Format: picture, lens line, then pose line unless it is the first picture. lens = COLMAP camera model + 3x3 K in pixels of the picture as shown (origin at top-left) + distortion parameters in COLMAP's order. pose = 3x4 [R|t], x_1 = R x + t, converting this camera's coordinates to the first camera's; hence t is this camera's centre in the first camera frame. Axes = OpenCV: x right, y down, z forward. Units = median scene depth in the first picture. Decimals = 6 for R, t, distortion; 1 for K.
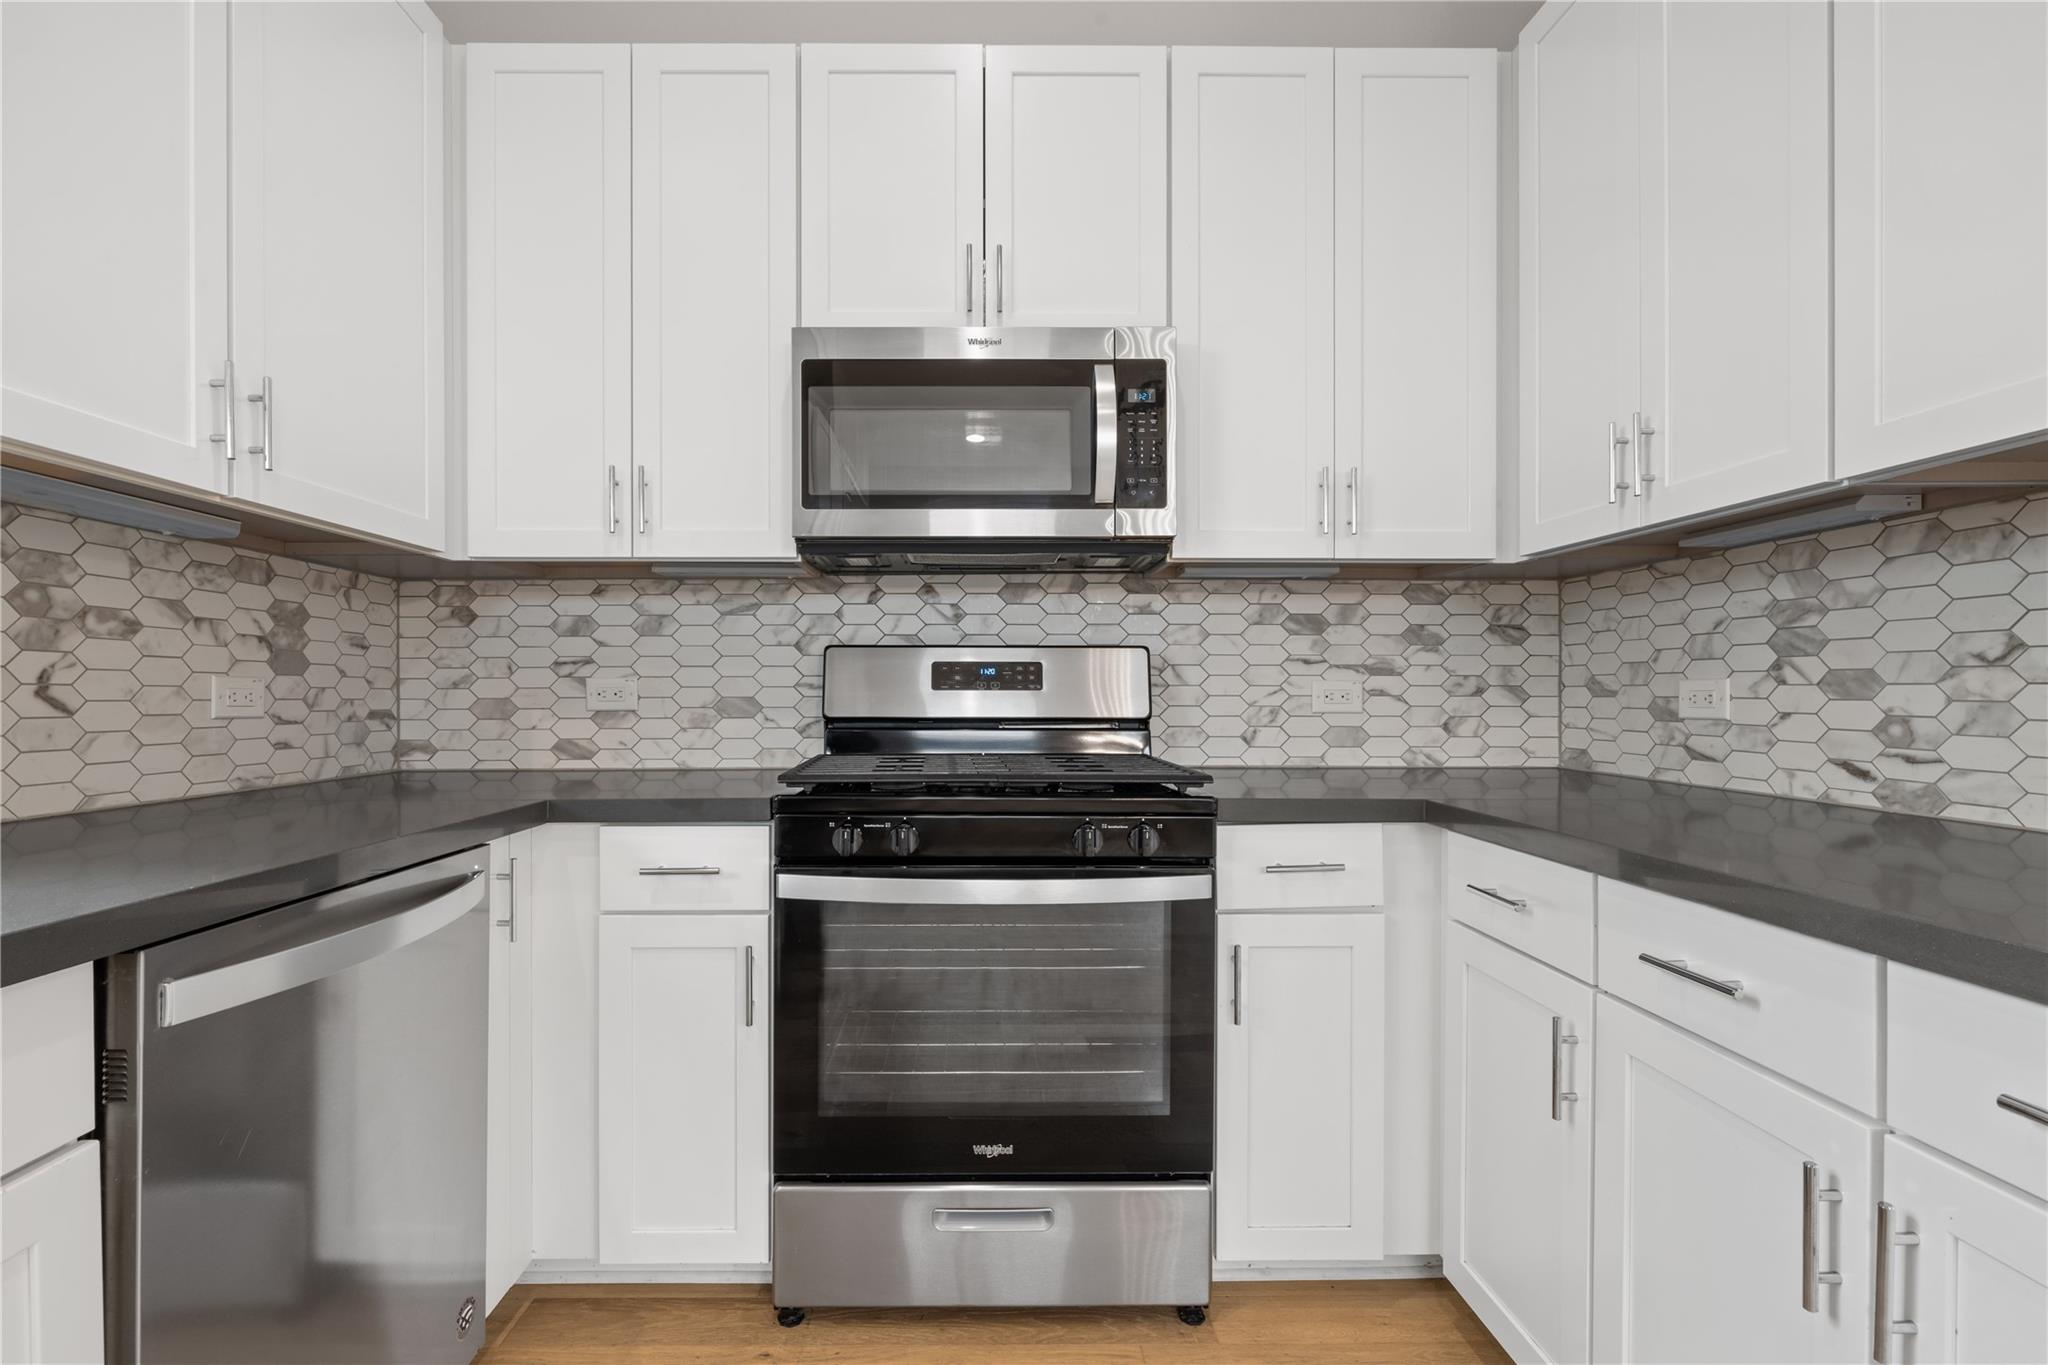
lens RADIAL K [[930.2, 0, 977.6], [0, 930.2, 696.4], [0, 0, 1]] dist [-0.003114, 0.000886]
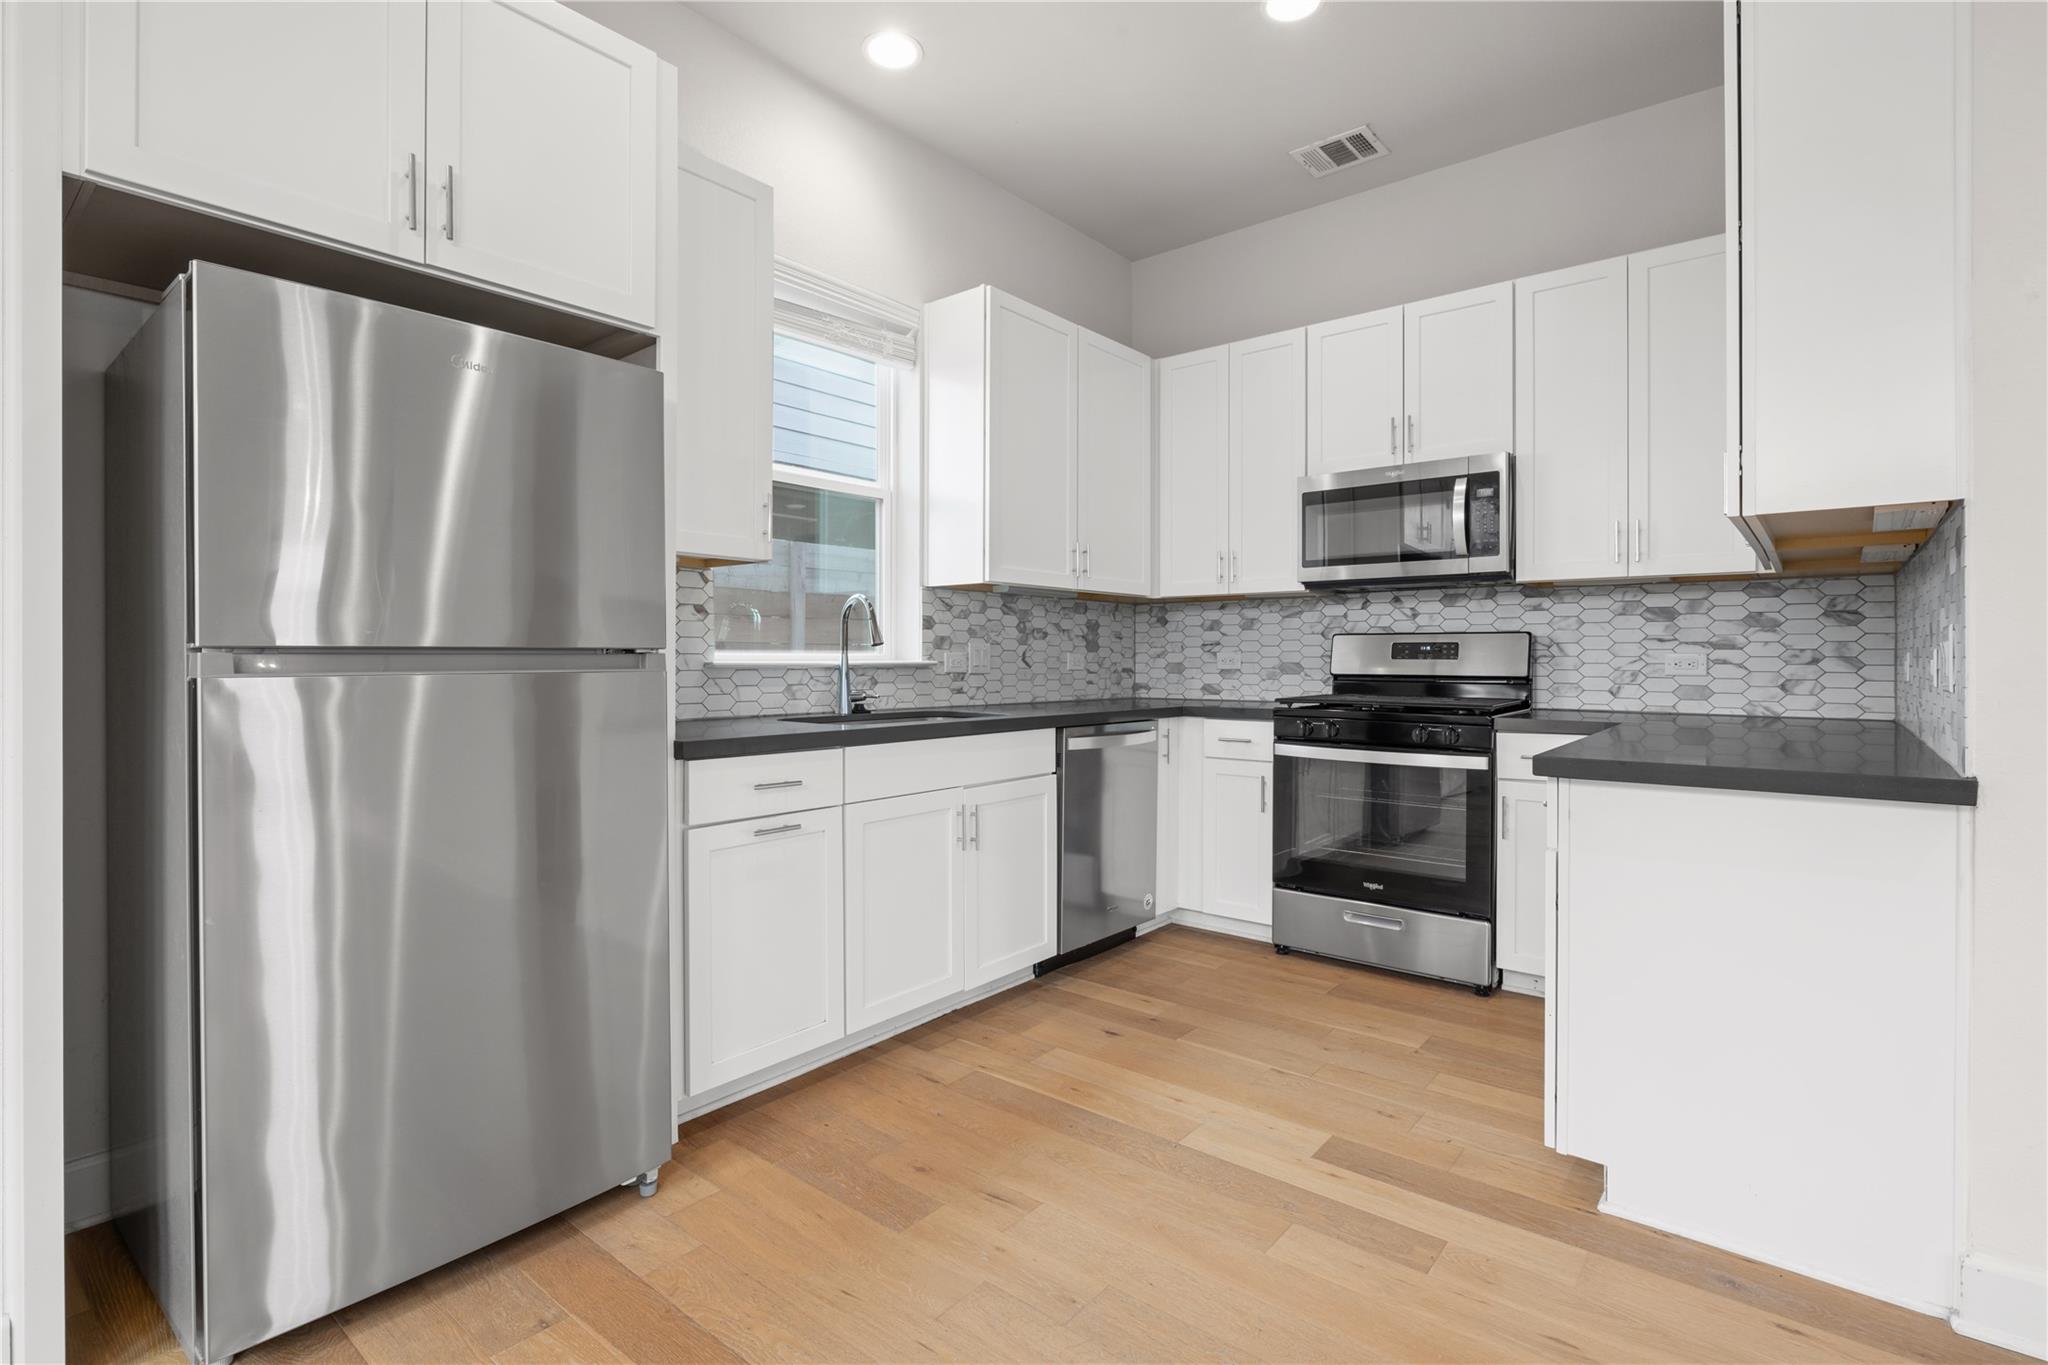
lens RADIAL K [[965.8, 0, 1036.2], [0, 965.8, 660.5], [0, 0, 1]] dist [-0.009277, 0.001731]
pose [[0.773192, 0.003087, -0.634164, 0.671986], [-0.005621, 0.999982, -0.001986, 0.003600], [0.634147, 0.005100, 0.773196, -0.943677]]
